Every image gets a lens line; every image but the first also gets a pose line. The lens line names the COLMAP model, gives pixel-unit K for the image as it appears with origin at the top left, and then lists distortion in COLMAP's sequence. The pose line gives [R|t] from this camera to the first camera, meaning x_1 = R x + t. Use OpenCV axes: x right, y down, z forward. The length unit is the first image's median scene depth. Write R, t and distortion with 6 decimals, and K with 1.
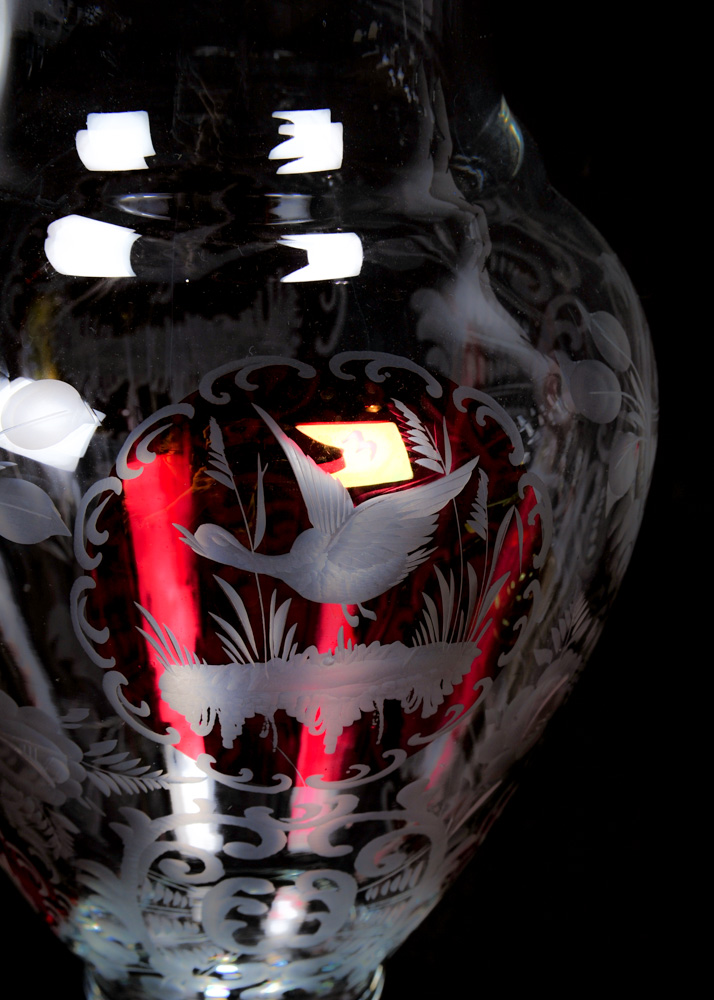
lens RADIAL K [[2192.8, 0, 360.1], [0, 2192.8, 502.0], [0, 0, 1]] dist [-0.076741, 0.000000]
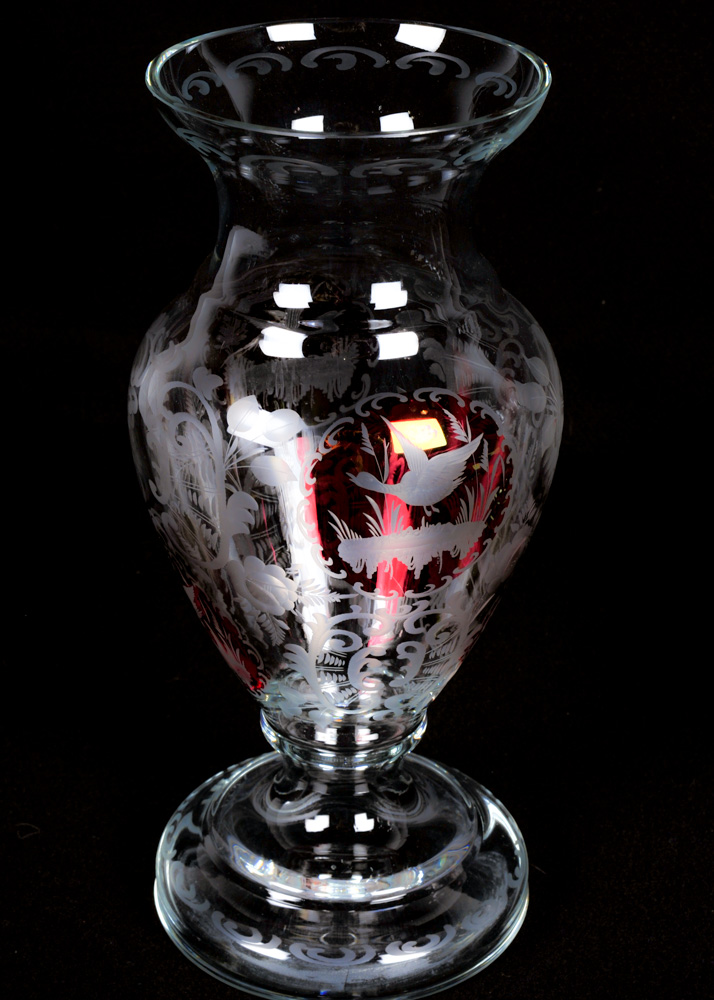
lens RADIAL K [[2192.8, 0, 356.3], [0, 2192.8, 499.7], [0, 0, 1]] dist [-0.076741, 0.000000]
pose [[0.997251, -0.057262, 0.047032, -0.160594], [0.055936, 0.998012, 0.029039, -0.023147], [-0.048601, -0.026329, 0.998471, -1.046328]]
